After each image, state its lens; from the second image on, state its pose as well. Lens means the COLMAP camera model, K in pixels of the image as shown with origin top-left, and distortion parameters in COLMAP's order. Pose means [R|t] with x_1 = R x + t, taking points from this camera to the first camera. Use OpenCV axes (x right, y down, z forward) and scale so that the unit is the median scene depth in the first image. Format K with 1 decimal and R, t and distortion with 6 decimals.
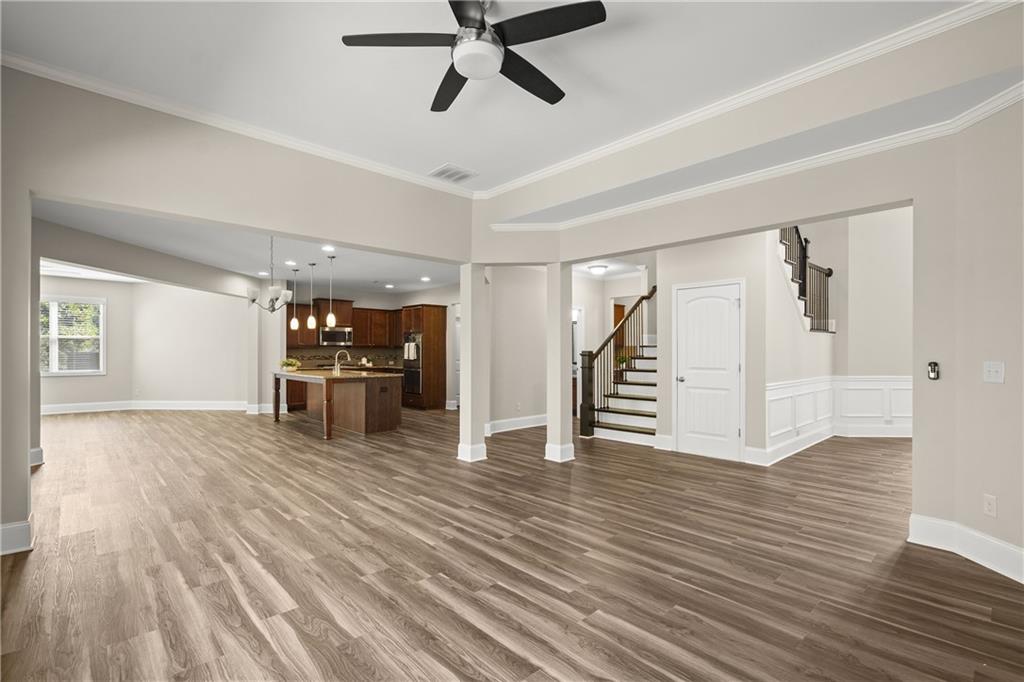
lens RADIAL K [[471.6, 0, 515.3], [0, 471.6, 349.3], [0, 0, 1]] dist [-0.003990, 0.001922]
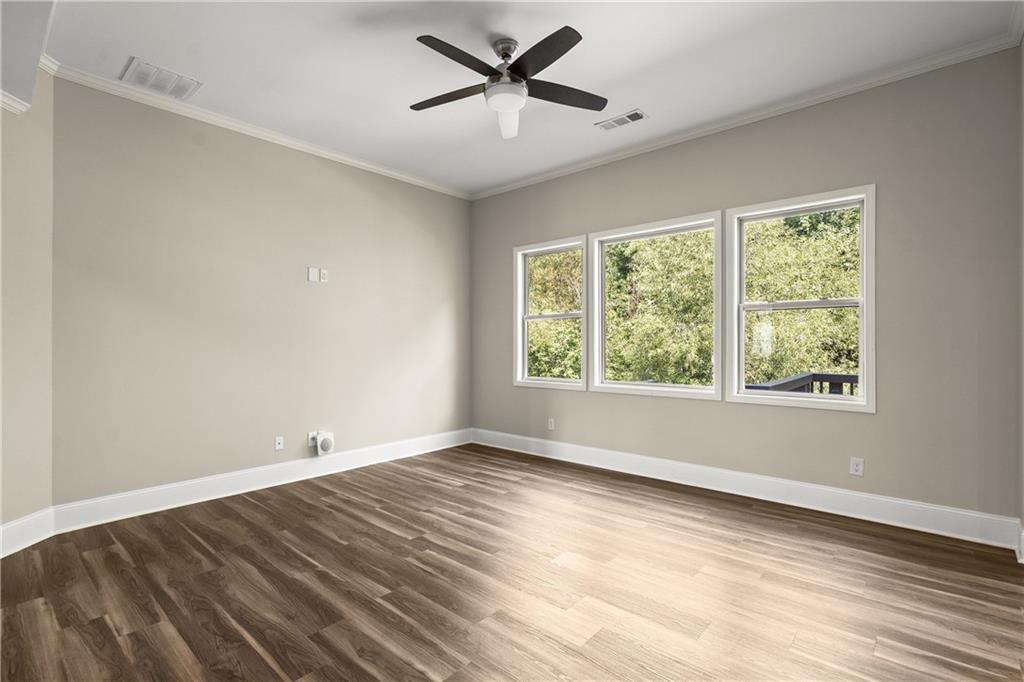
lens RADIAL K [[471.6, 0, 513.6], [0, 471.6, 341.5], [0, 0, 1]] dist [-0.003990, 0.001922]
pose [[-0.995334, 0.001879, -0.096473, 0.015569], [0.002705, 0.999961, -0.008437, 0.015056], [0.096453, -0.008659, -0.995300, 2.174264]]
